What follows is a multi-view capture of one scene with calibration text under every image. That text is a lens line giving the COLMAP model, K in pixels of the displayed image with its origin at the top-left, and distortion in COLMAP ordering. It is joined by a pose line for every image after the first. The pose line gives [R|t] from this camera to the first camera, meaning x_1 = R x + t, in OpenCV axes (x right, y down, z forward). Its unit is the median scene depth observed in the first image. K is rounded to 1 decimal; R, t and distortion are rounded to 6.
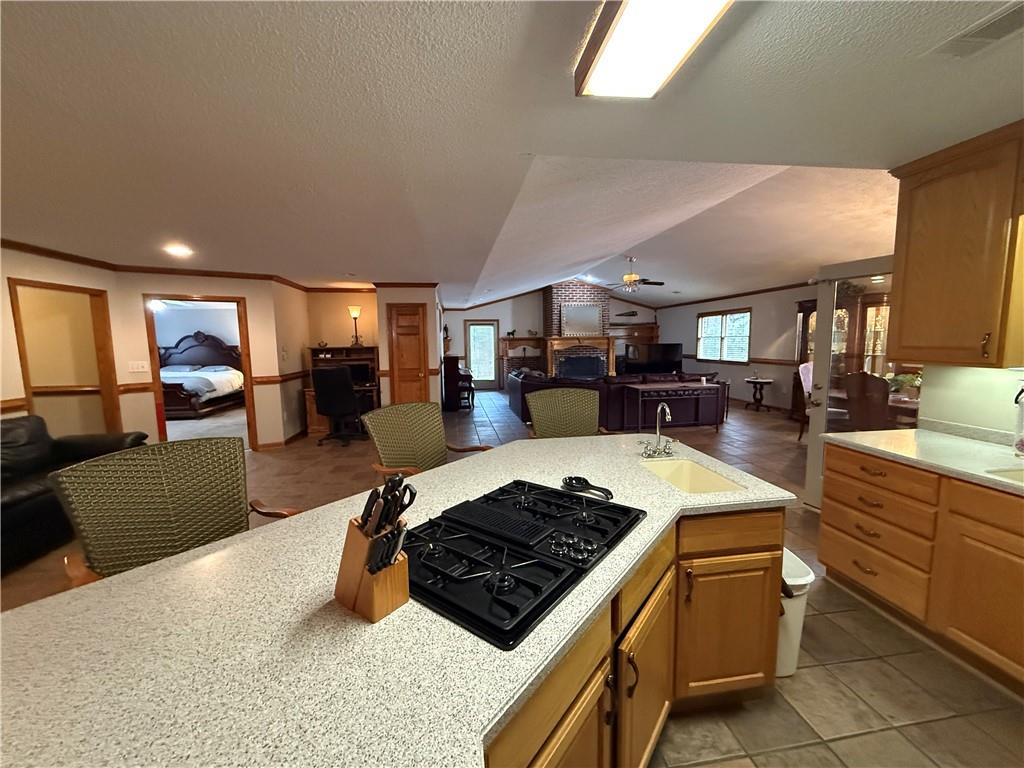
lens RADIAL K [[410.7, 0, 512.0], [0, 410.7, 384.0], [0, 0, 1]] dist [-0.000909, 0.000219]
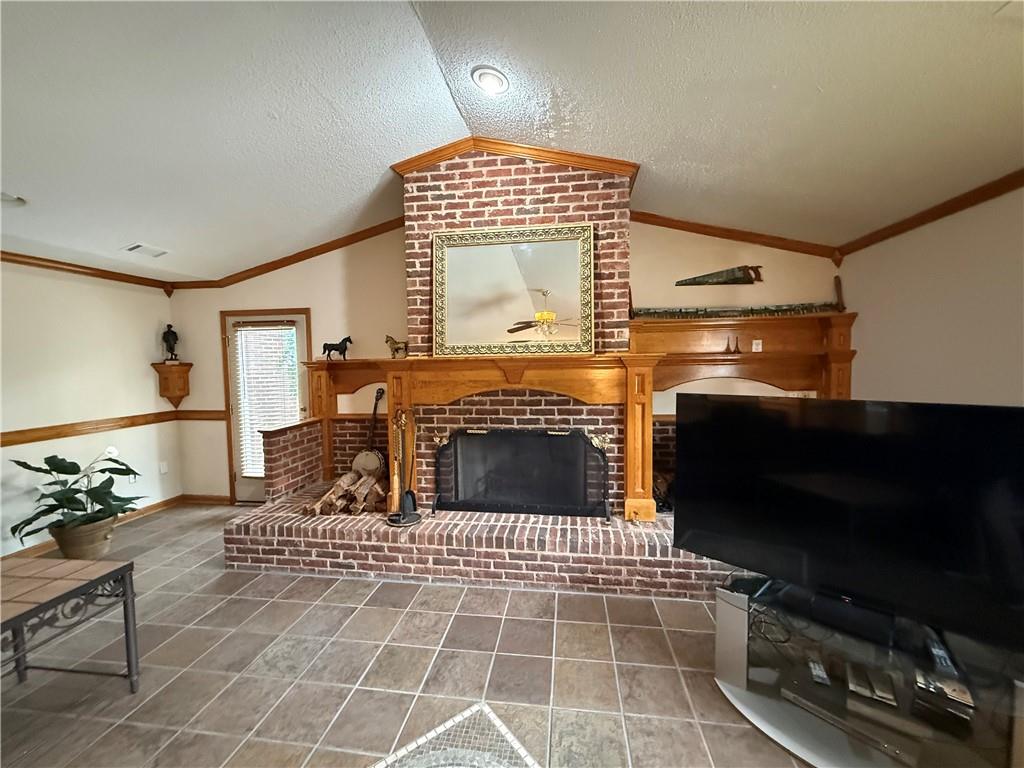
lens RADIAL K [[410.7, 0, 512.0], [0, 410.7, 384.0], [0, 0, 1]] dist [-0.000909, 0.000219]
pose [[0.957964, 0.014210, -0.286537, 0.233773], [-0.028535, 0.998539, -0.045881, -0.081823], [0.285466, 0.052129, 0.956970, 0.718293]]
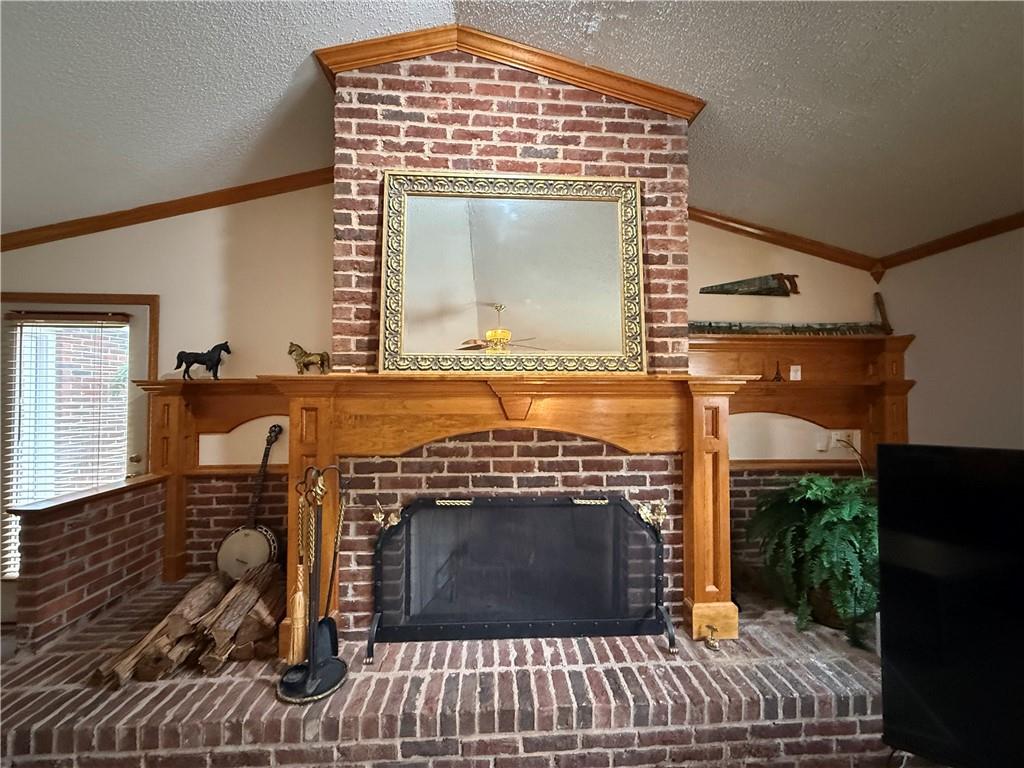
lens RADIAL K [[410.7, 0, 512.0], [0, 410.7, 384.0], [0, 0, 1]] dist [-0.000909, 0.000219]
pose [[0.996522, 0.013675, -0.082206, 0.173787], [-0.024093, 0.991595, -0.127118, -0.087573], [0.079777, 0.128656, 0.988475, 0.805448]]
